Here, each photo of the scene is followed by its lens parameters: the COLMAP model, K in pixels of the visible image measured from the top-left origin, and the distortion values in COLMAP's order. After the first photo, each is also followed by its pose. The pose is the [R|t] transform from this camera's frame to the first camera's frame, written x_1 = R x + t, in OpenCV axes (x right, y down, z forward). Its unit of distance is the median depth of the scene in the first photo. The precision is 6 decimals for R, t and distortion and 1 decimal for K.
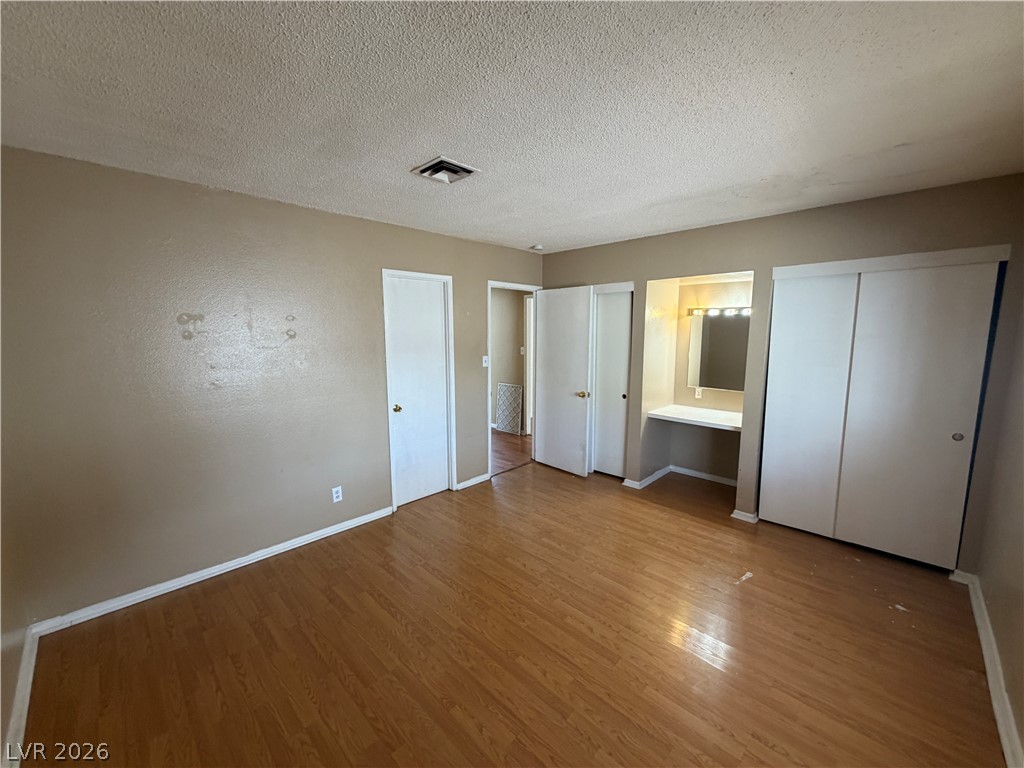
lens RADIAL K [[406.5, 0, 511.5], [0, 406.5, 383.7], [0, 0, 1]] dist [-0.001623, -0.000166]
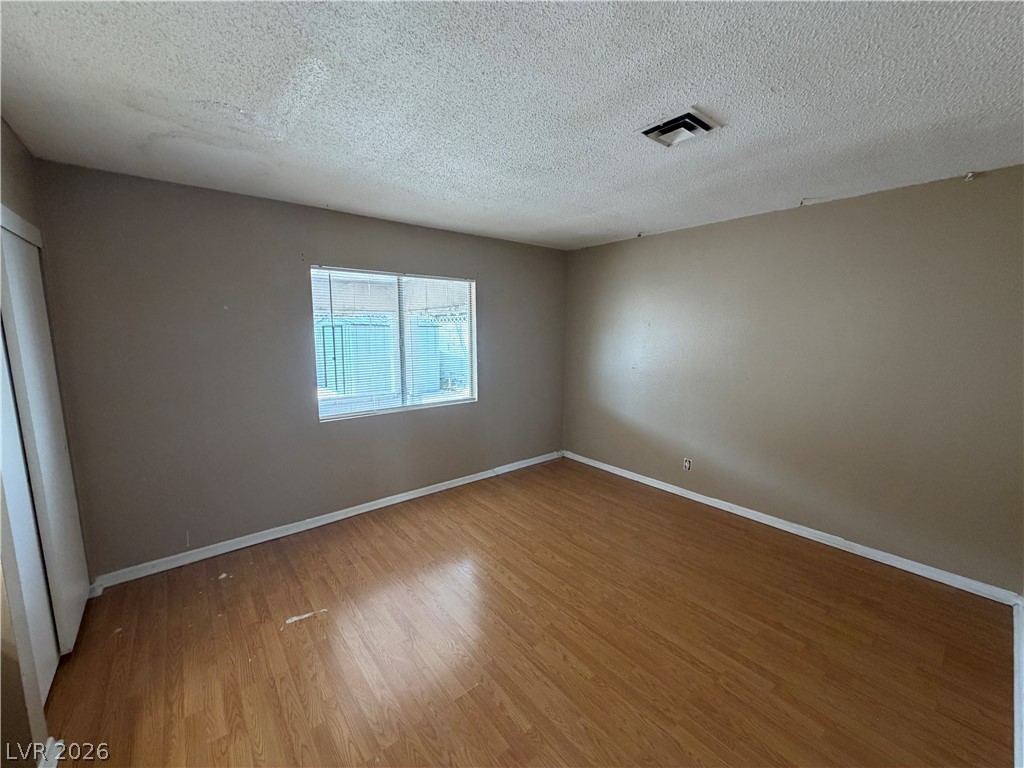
lens RADIAL K [[406.5, 0, 509.2], [0, 406.5, 382.9], [0, 0, 1]] dist [-0.001623, -0.000166]
pose [[-0.993688, -0.017108, 0.110867, 0.066508], [0.012742, 0.964692, 0.263074, -0.229381], [-0.111453, 0.262826, -0.958384, 1.769066]]
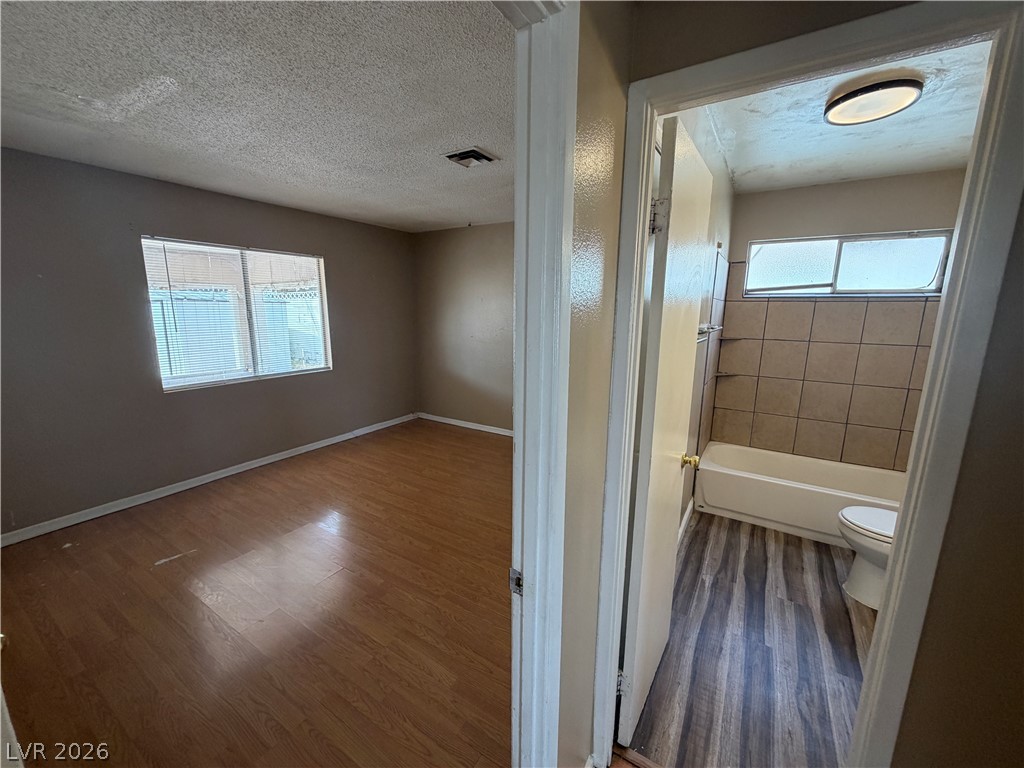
lens RADIAL K [[406.5, 0, 510.6], [0, 406.5, 384.6], [0, 0, 1]] dist [-0.001623, -0.000166]
pose [[-0.976436, 0.032103, -0.213406, -0.006658], [-0.036901, 0.949474, 0.311669, -0.251184], [0.212629, 0.312200, -0.925916, 2.072773]]
